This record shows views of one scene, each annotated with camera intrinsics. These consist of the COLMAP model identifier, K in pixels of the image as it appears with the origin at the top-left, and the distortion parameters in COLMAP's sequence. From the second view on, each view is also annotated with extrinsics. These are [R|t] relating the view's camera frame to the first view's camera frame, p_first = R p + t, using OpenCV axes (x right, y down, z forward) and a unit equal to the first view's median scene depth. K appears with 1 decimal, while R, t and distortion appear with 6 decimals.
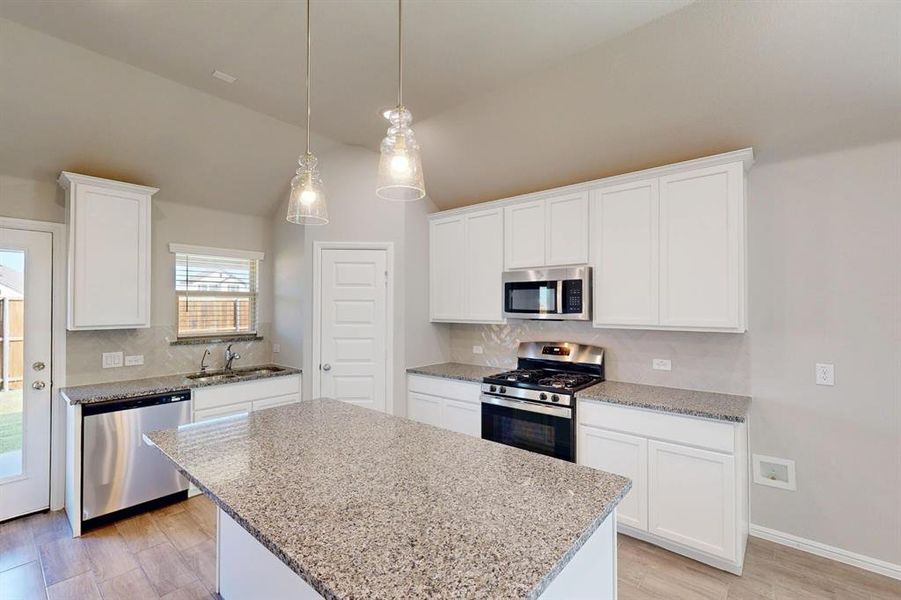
lens RADIAL K [[394.4, 0, 455.3], [0, 394.4, 299.9], [0, 0, 1]] dist [-0.000864, 0.000840]
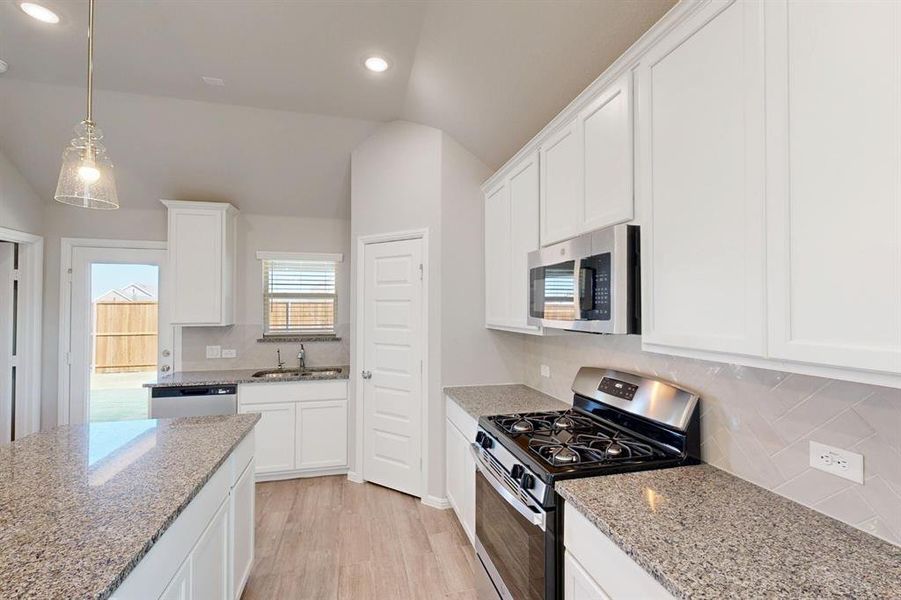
lens RADIAL K [[394.4, 0, 451.4], [0, 394.4, 301.4], [0, 0, 1]] dist [-0.000864, 0.000840]
pose [[0.811770, -0.009457, -0.583901, 0.401898], [0.008983, 0.999953, -0.003708, 0.008694], [0.583908, -0.002235, 0.811817, 0.431238]]
